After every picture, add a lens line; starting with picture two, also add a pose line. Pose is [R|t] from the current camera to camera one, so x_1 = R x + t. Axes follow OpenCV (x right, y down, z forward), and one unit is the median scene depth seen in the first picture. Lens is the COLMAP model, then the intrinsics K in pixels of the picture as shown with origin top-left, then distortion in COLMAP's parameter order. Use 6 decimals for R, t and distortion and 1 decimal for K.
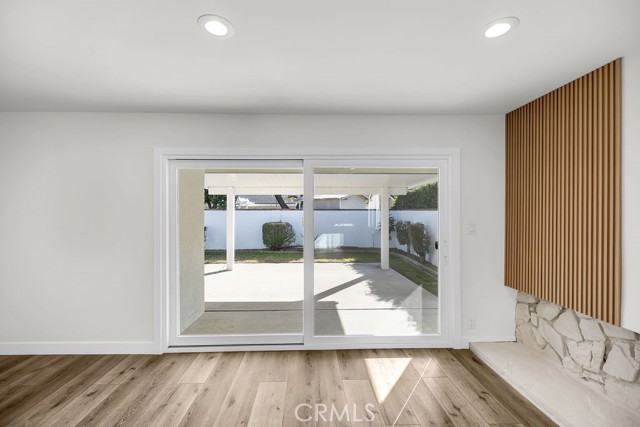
lens RADIAL K [[272.5, 0, 316.3], [0, 272.5, 214.8], [0, 0, 1]] dist [0.002390, 0.000120]
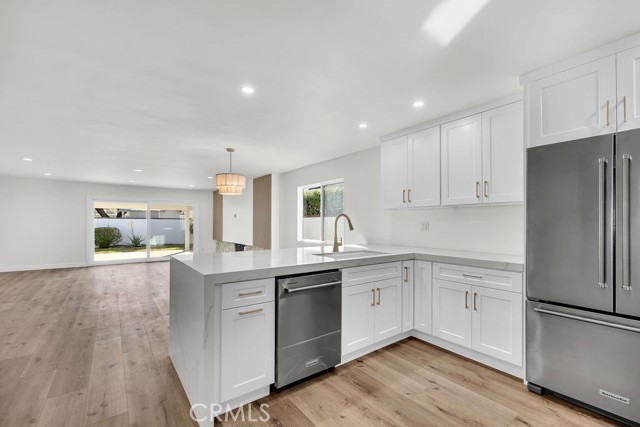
lens RADIAL K [[272.5, 0, 314.2], [0, 272.5, 221.7], [0, 0, 1]] dist [0.002390, 0.000120]
pose [[0.822586, 0.008226, 0.568582, -0.245019], [0.000502, 0.999884, -0.015192, 0.078945], [-0.568641, 0.012782, 0.822486, -2.619960]]
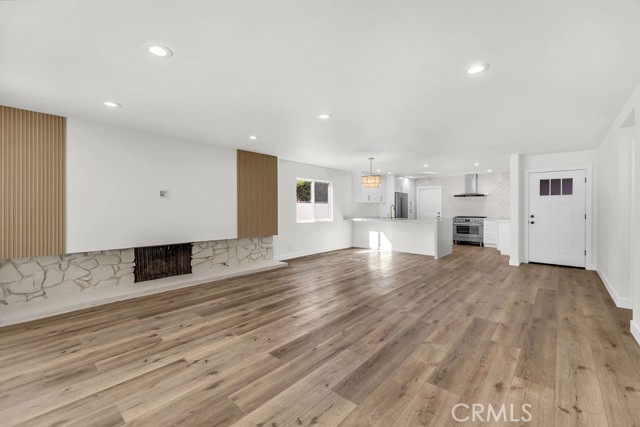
lens RADIAL K [[272.5, 0, 315.7], [0, 272.5, 209.5], [0, 0, 1]] dist [0.002390, 0.000120]
pose [[-0.722427, 0.001520, 0.691446, -0.969631], [0.008280, 0.999945, 0.006453, 0.059237], [-0.691398, 0.010387, -0.722399, 0.735261]]
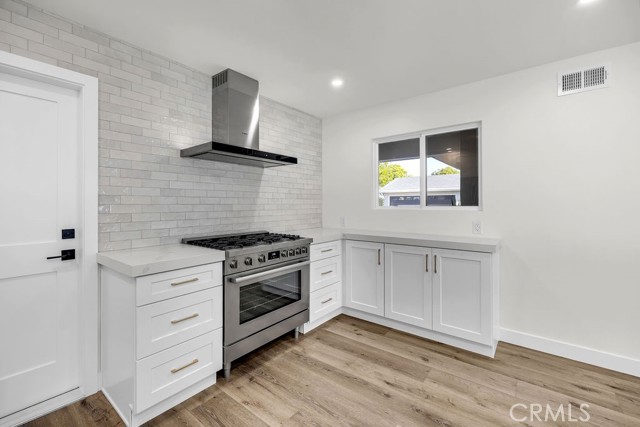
lens RADIAL K [[272.5, 0, 319.1], [0, 272.5, 200.3], [0, 0, 1]] dist [0.002390, 0.000120]
pose [[-0.648927, -0.004669, -0.760836, 0.448769], [-0.004450, 0.999987, -0.002341, 0.069159], [0.760838, 0.001867, -0.648940, -2.153888]]
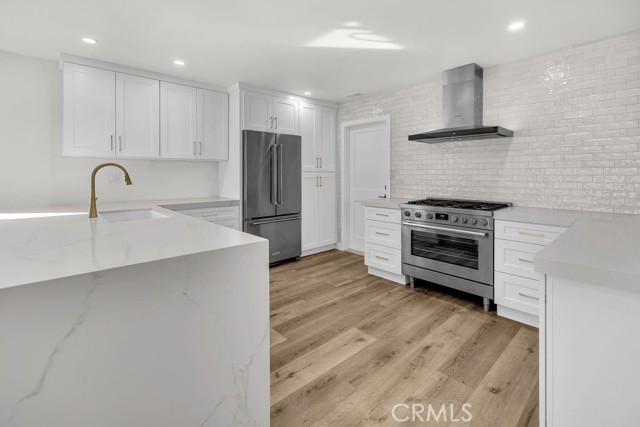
lens RADIAL K [[289.0, 0, 316.0], [0, 289.0, 173.1], [0, 0, 1]] dist [0.004167, 0.000850]
pose [[-0.647880, 0.004826, 0.761728, -0.537932], [0.009494, 0.999953, 0.001739, 0.066702], [-0.761684, 0.008359, -0.647895, -1.772135]]
